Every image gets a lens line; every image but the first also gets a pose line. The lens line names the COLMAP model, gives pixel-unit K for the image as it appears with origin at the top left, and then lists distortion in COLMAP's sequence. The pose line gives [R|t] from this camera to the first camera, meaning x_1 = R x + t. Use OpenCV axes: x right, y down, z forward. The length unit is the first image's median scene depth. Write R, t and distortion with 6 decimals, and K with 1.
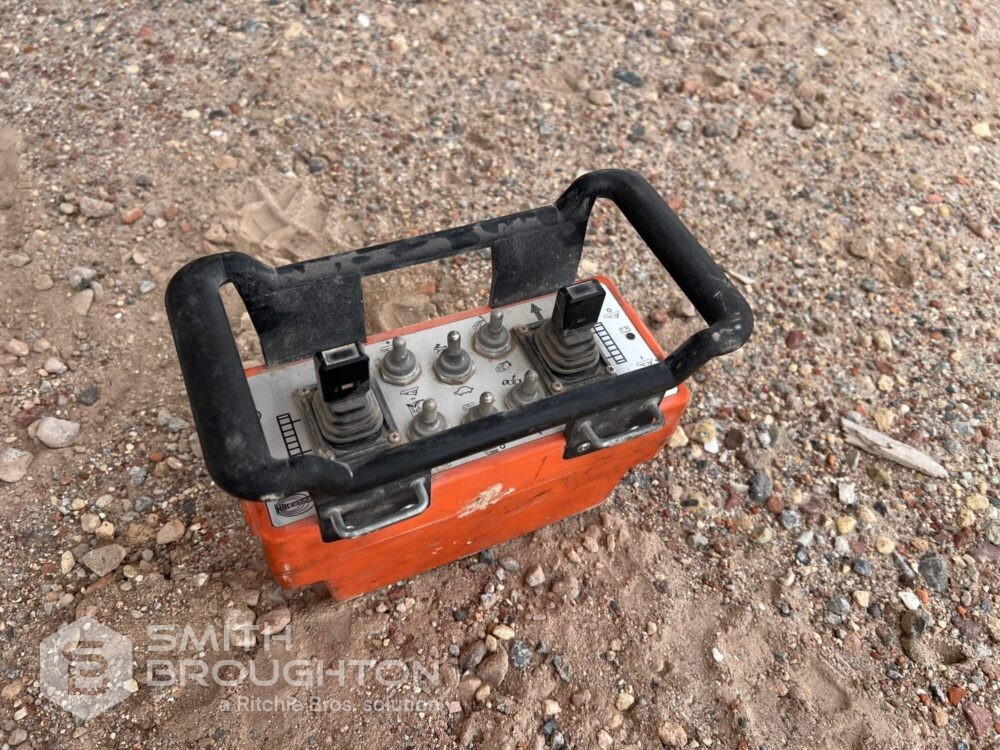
lens RADIAL K [[754.9, 0, 498.6], [0, 754.9, 372.8], [0, 0, 1]] dist [0.042256, -0.051854]
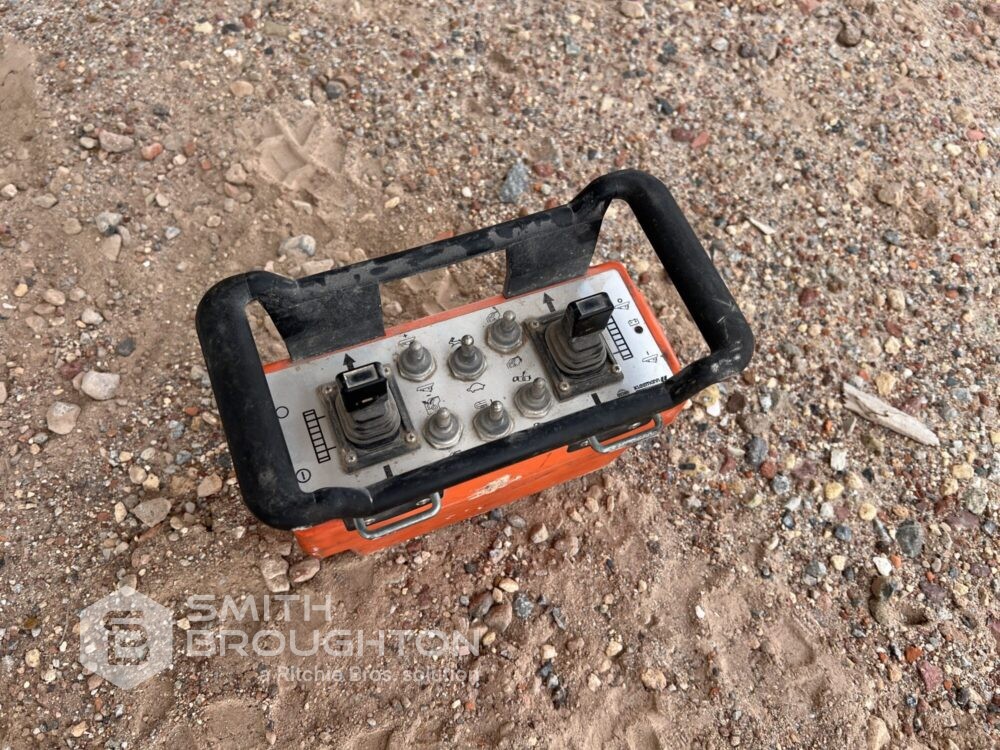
lens RADIAL K [[754.9, 0, 496.1], [0, 754.9, 379.1], [0, 0, 1]] dist [0.042256, -0.051854]
pose [[0.999164, 0.029406, -0.028388, 0.009081], [-0.023148, 0.979533, 0.199947, -0.154425], [0.033687, -0.199123, 0.979395, -0.029848]]
